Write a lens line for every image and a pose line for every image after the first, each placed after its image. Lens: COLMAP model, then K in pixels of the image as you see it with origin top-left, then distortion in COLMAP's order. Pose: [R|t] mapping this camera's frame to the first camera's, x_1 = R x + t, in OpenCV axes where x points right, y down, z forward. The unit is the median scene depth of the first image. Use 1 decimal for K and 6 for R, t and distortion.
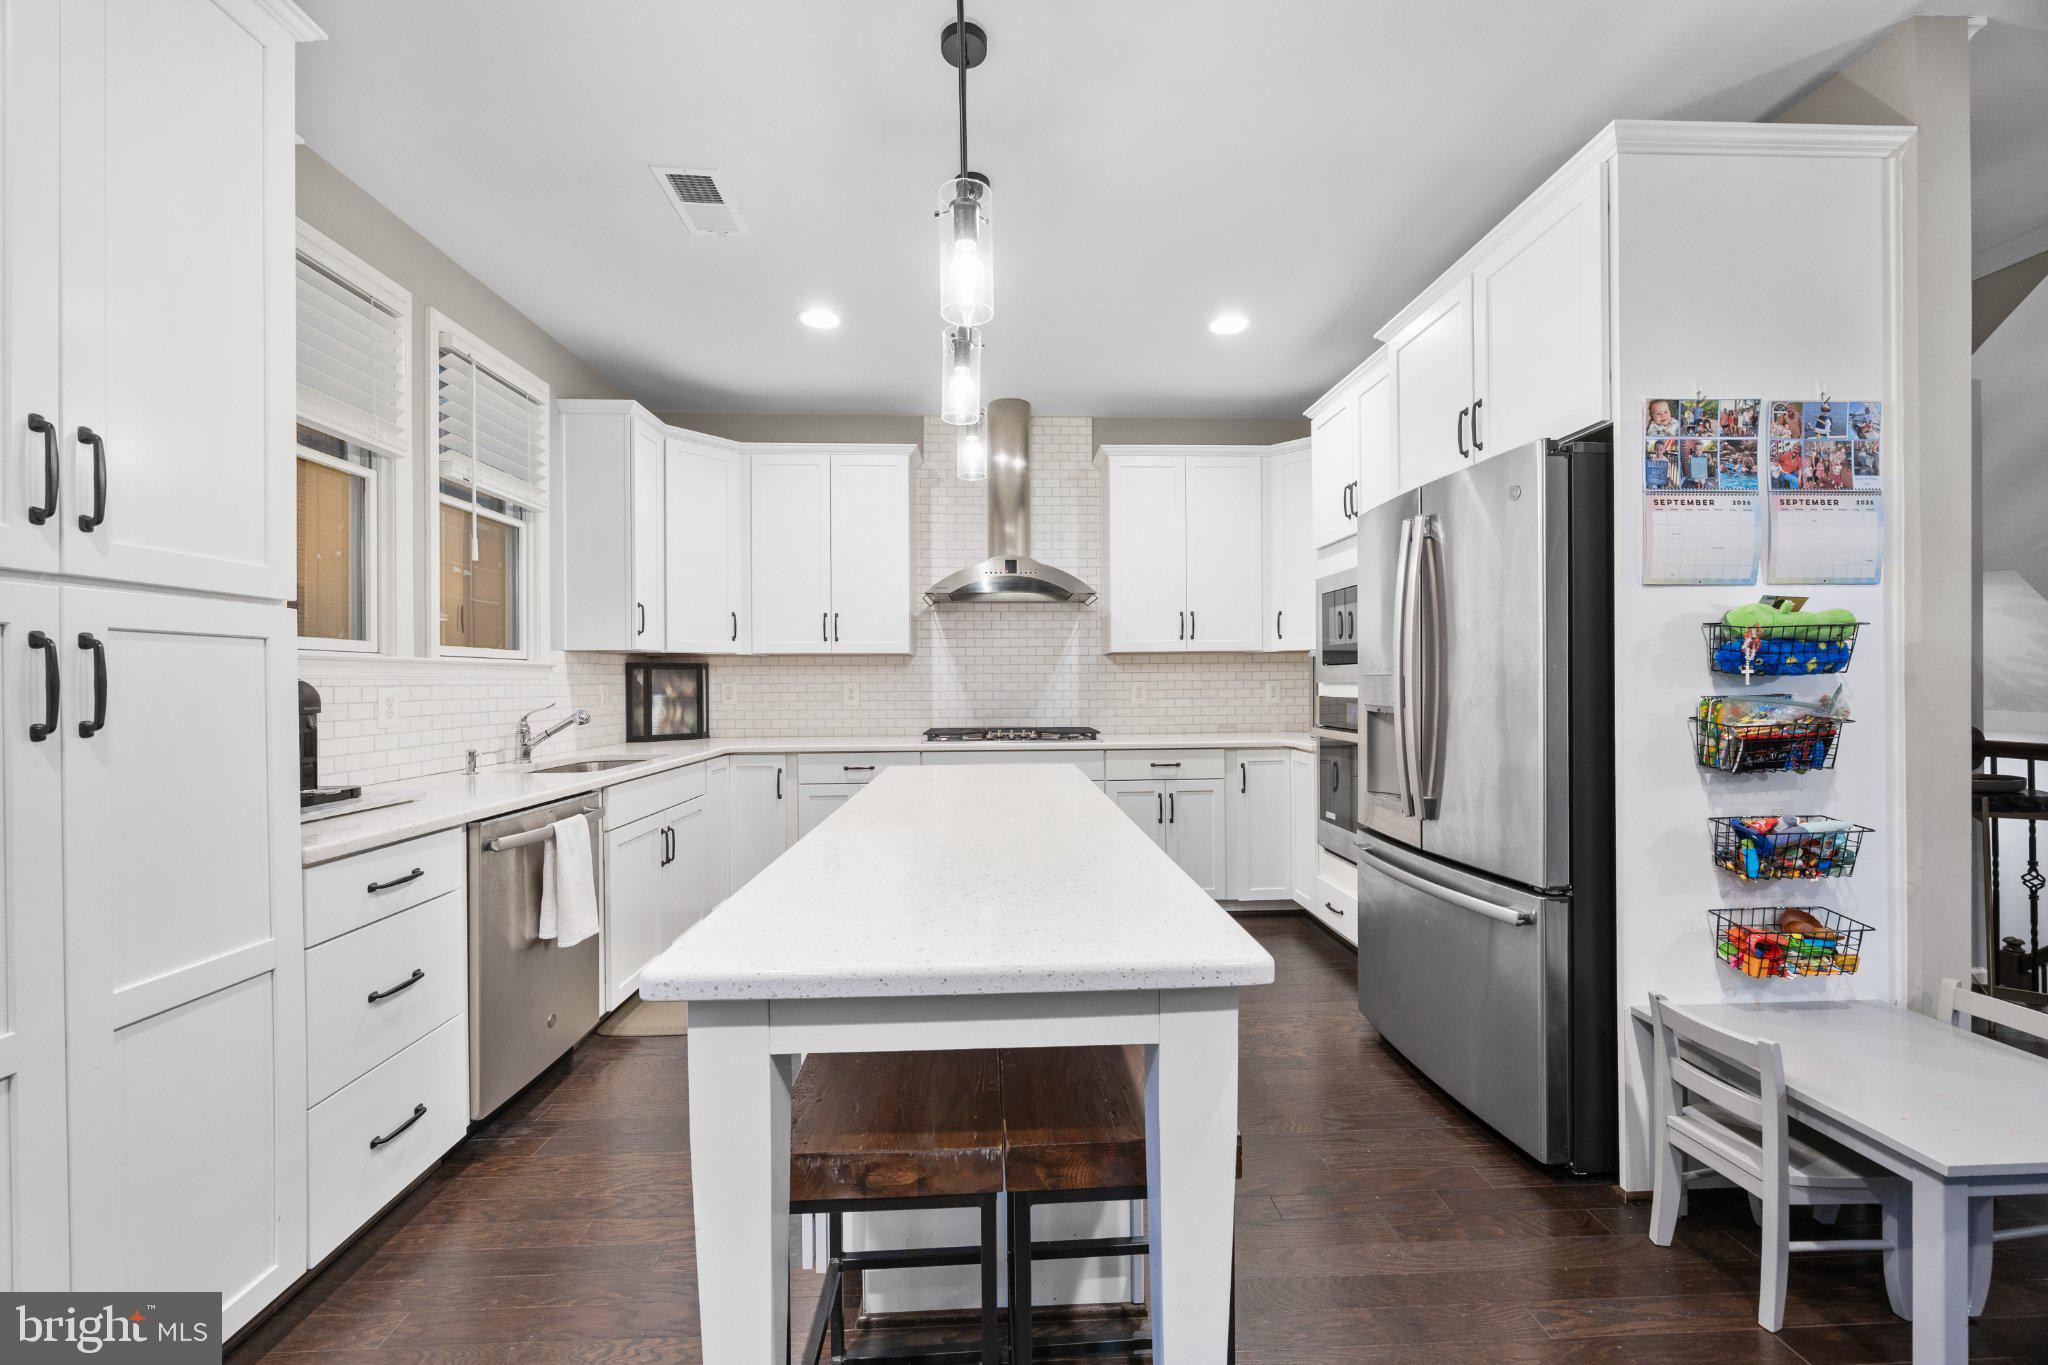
lens RADIAL K [[774.2, 0, 1014.2], [0, 774.2, 683.2], [0, 0, 1]] dist [0.001124, -0.000186]
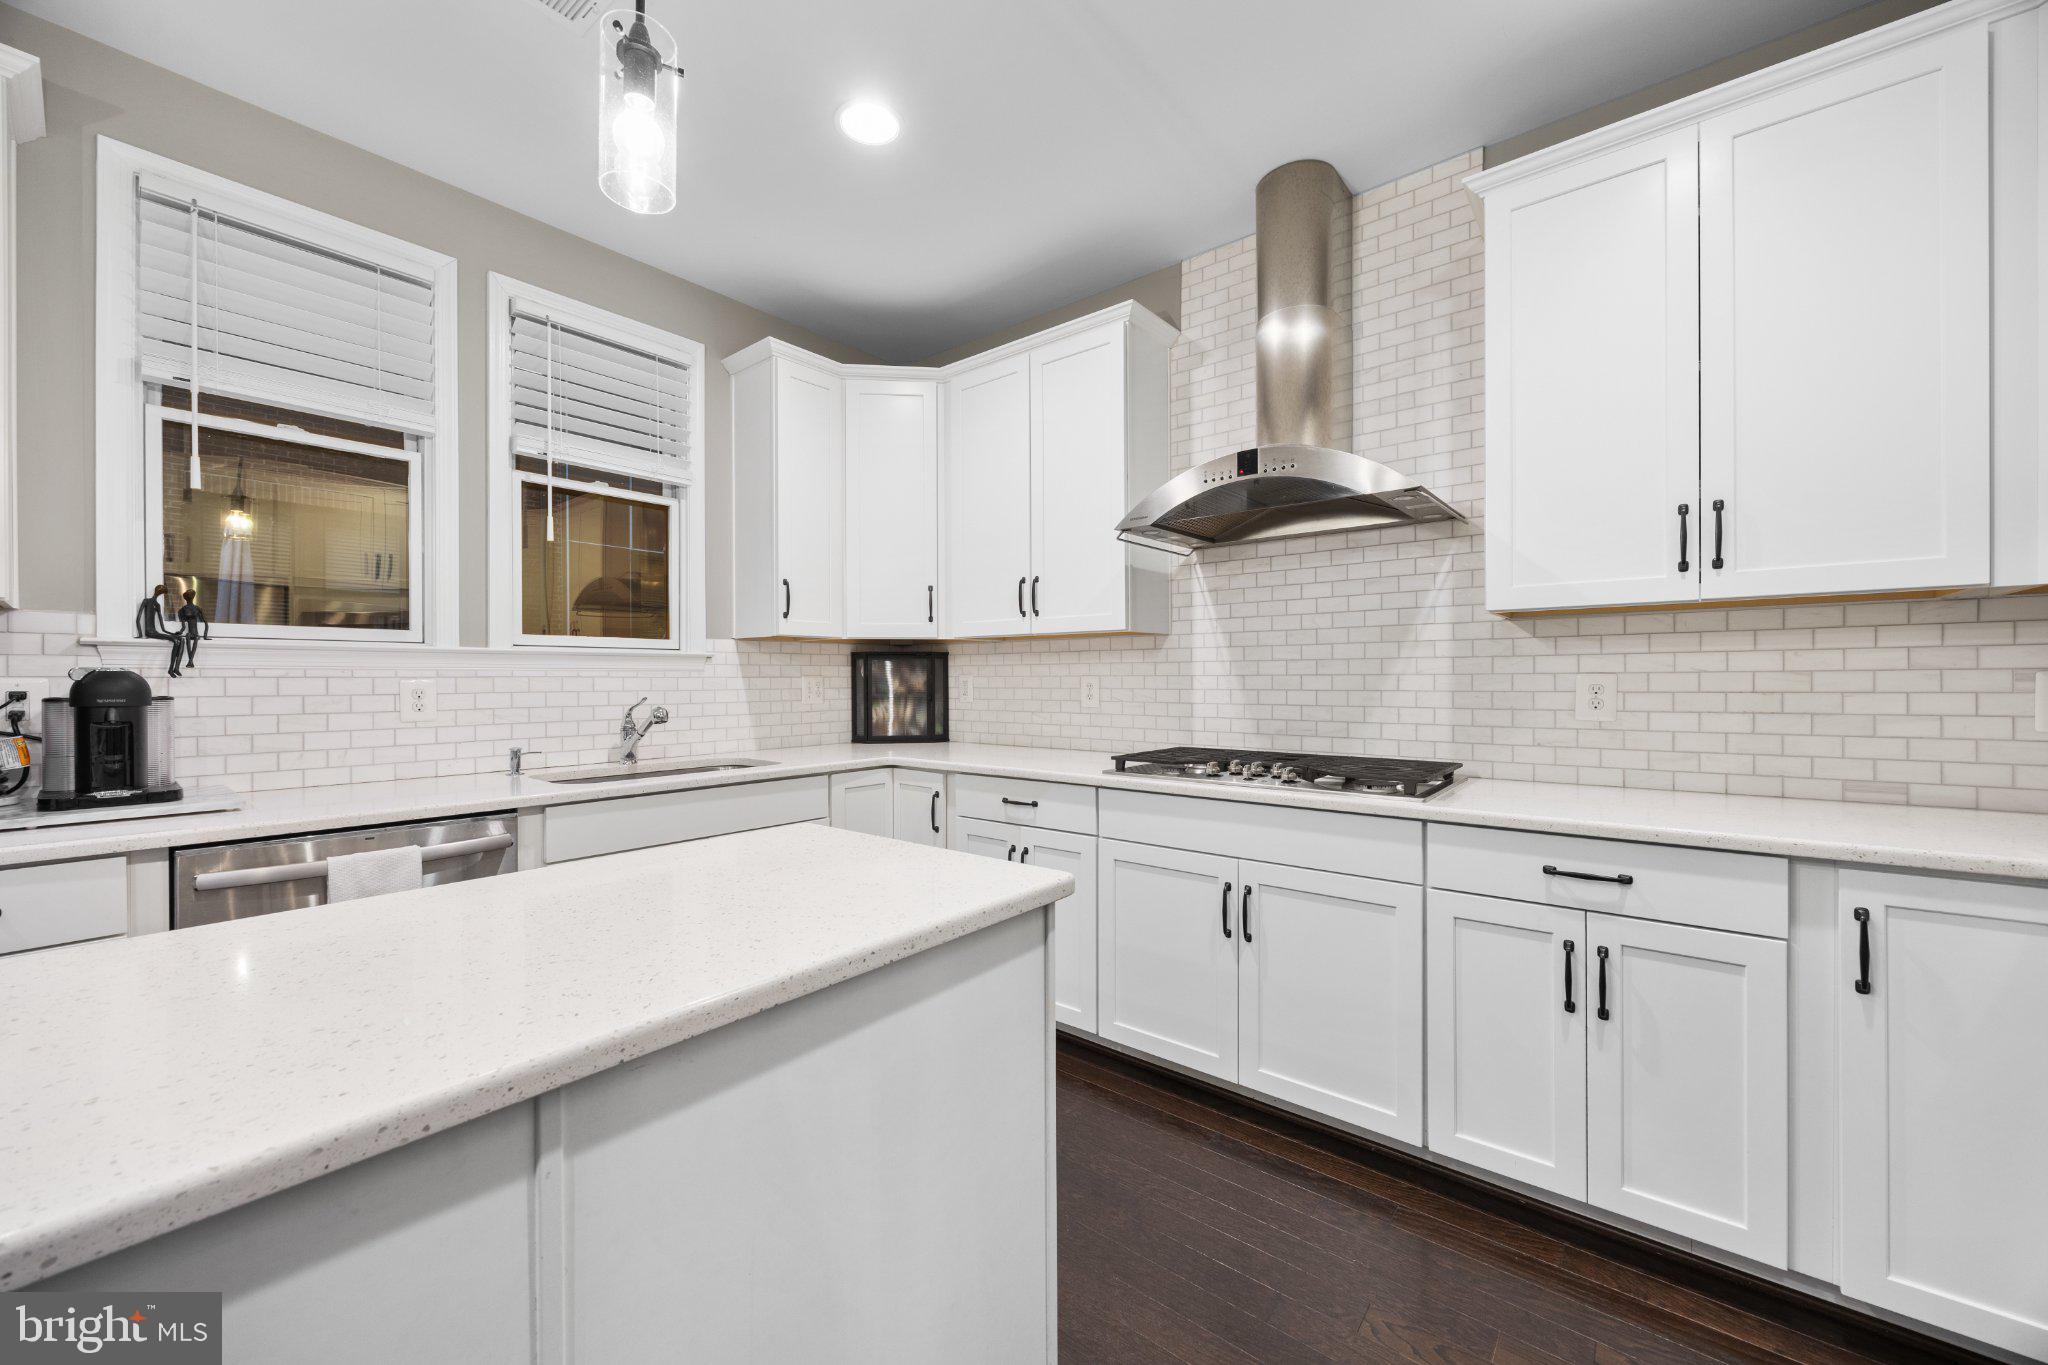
lens RADIAL K [[774.2, 0, 1024.8], [0, 774.2, 679.8], [0, 0, 1]] dist [0.001124, -0.000186]
pose [[0.756190, 0.004307, -0.654338, 0.224898], [-0.002493, 0.999990, 0.003700, 0.000897], [0.654347, -0.001166, 0.756194, 0.463027]]
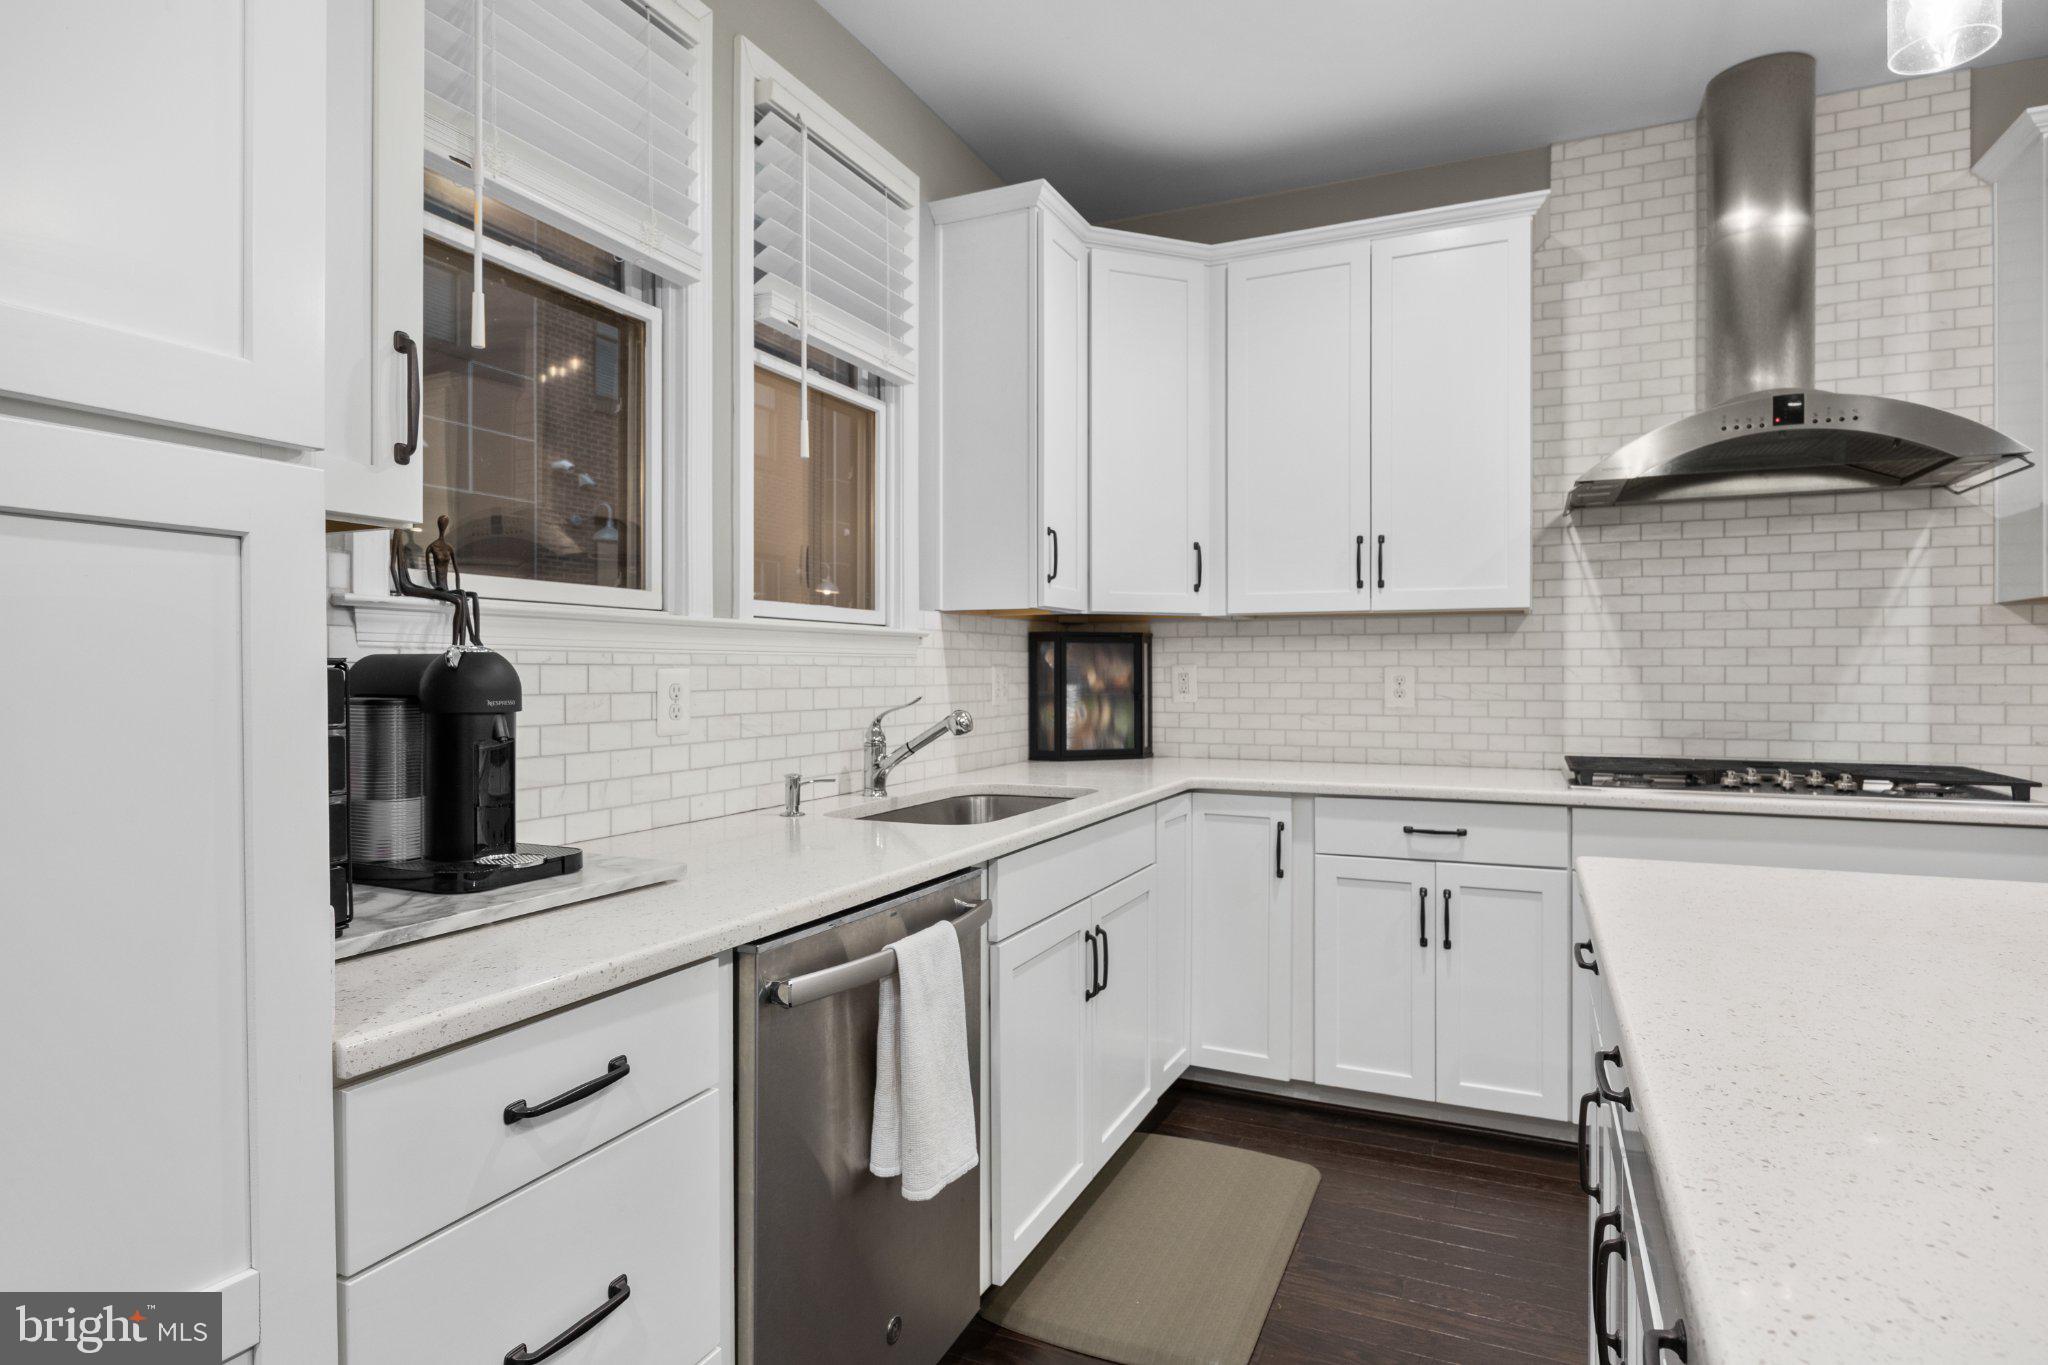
lens RADIAL K [[1073.9, 0, 1030.0], [0, 1073.9, 675.3], [0, 0, 1]] dist [-0.009586, 0.003535]
pose [[0.894443, 0.006074, -0.447141, -0.115442], [-0.004498, 0.999979, 0.004588, 0.003967], [0.447160, -0.002092, 0.894452, 0.230246]]
